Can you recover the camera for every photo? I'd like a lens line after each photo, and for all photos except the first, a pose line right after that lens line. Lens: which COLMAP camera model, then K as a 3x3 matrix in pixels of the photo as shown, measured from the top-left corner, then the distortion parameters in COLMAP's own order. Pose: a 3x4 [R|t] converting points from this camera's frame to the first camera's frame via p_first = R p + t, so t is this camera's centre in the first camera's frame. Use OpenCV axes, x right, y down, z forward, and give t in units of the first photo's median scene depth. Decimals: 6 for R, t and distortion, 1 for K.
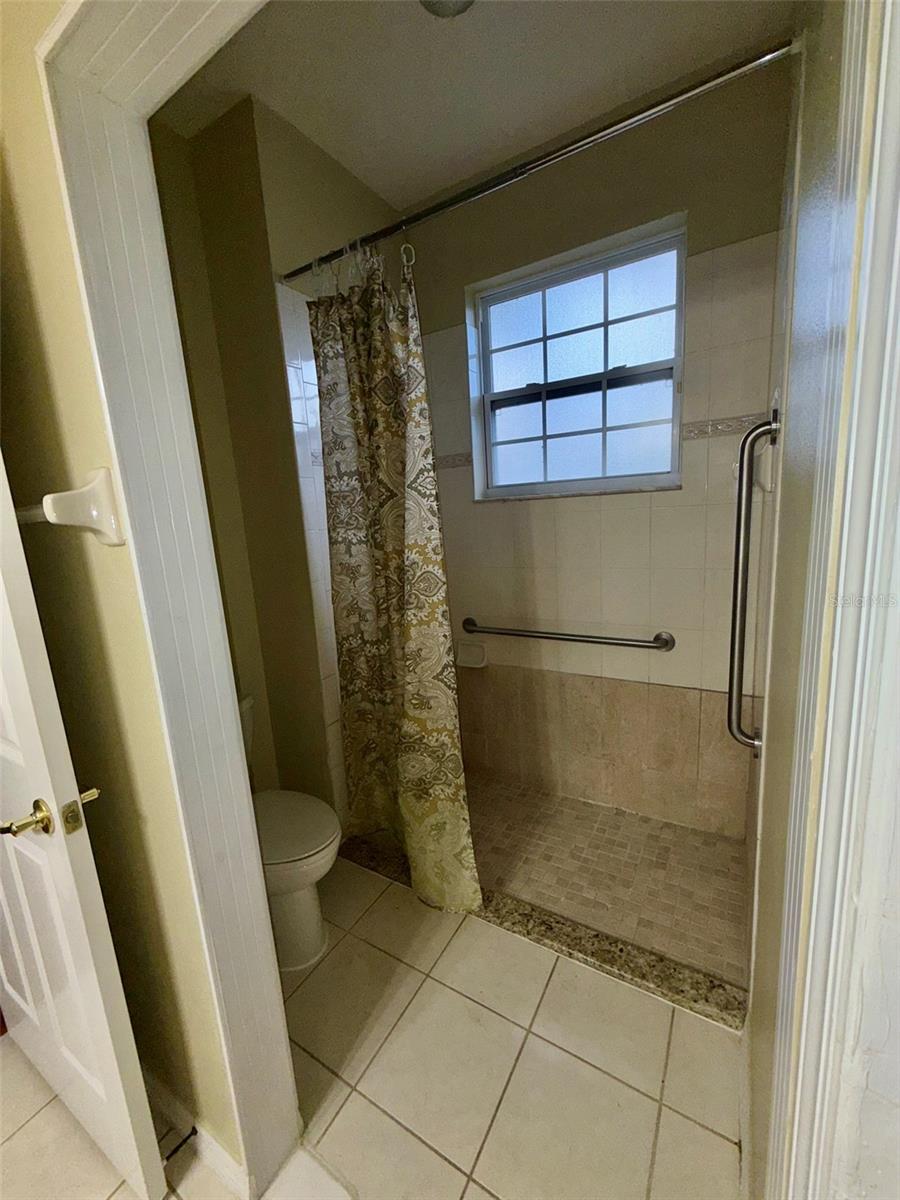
lens RADIAL K [[478.9, 0, 445.6], [0, 478.9, 597.1], [0, 0, 1]] dist [0.000395, -0.000854]
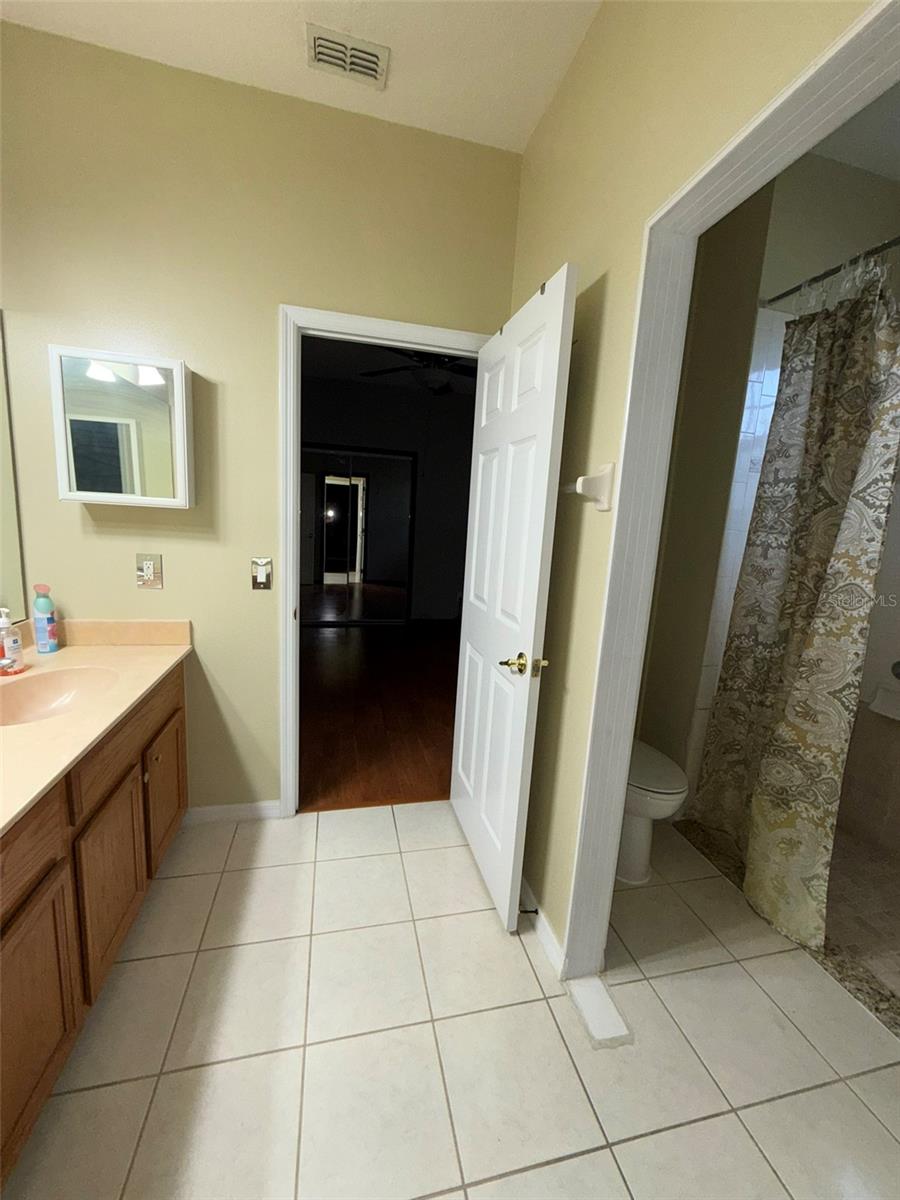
lens RADIAL K [[478.9, 0, 450.2], [0, 478.9, 598.4], [0, 0, 1]] dist [0.000395, -0.000854]
pose [[0.702023, 0.222231, -0.676593, 0.049841], [-0.231216, 0.969722, 0.078605, 0.084073], [0.673575, 0.101256, 0.732150, -0.245936]]
